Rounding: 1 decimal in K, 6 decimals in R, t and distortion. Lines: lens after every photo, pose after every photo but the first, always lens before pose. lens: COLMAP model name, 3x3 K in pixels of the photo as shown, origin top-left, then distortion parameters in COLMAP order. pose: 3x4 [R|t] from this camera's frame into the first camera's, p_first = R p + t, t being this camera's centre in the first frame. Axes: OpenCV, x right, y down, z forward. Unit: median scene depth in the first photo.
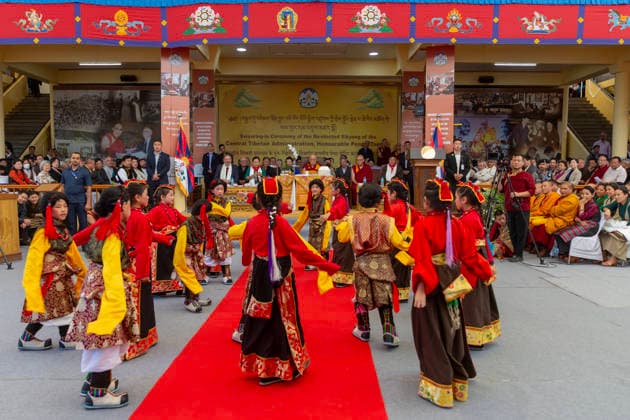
lens RADIAL K [[536.4, 0, 315.0], [0, 536.4, 210.0], [0, 0, 1]] dist [0.003843, 0.003867]
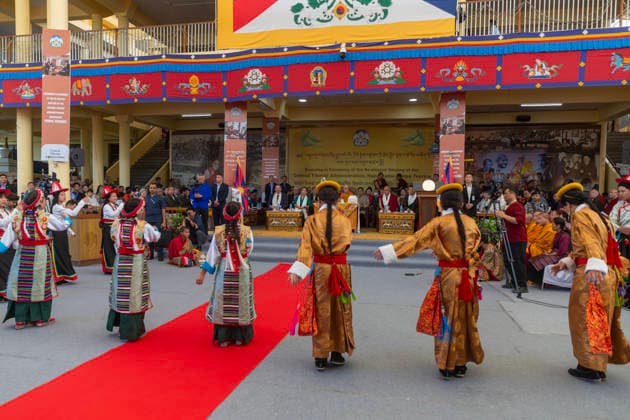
lens RADIAL K [[441.9, 0, 315.0], [0, 441.9, 210.0], [0, 0, 1]] dist [0.006186, 0.002868]
pose [[0.977566, 0.017475, -0.209902, 0.147084], [-0.025889, 0.998965, -0.037406, -0.010132], [0.209031, 0.042001, 0.977007, 0.019516]]
